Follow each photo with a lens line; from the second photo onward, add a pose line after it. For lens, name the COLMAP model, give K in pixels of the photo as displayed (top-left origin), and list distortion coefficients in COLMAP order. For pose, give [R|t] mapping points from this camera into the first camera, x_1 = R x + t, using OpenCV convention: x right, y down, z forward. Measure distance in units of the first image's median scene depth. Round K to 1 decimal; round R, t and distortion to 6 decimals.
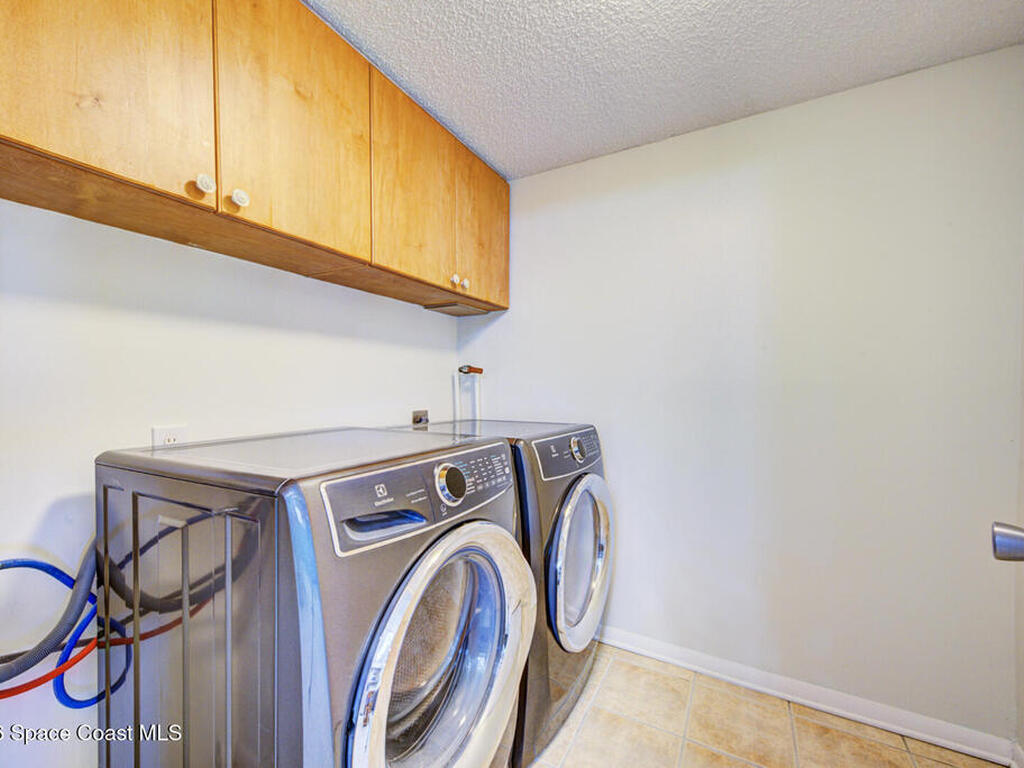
lens RADIAL K [[412.9, 0, 510.9], [0, 412.9, 388.7], [0, 0, 1]] dist [-0.000963, -0.000013]
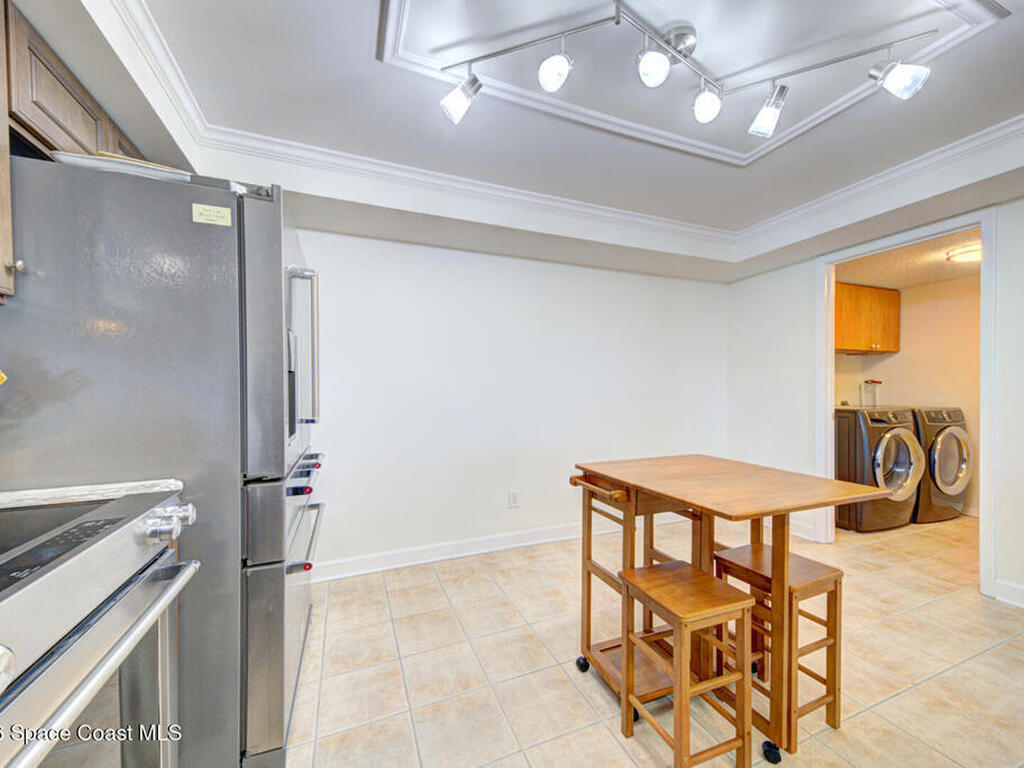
lens RADIAL K [[398.0, 0, 505.1], [0, 398.0, 389.9], [0, 0, 1]] dist [0.011419, -0.000243]
pose [[0.755043, -0.005684, -0.655651, -0.241055], [0.007008, 0.999975, -0.000598, -0.024843], [0.655638, -0.004143, 0.755064, -2.438042]]
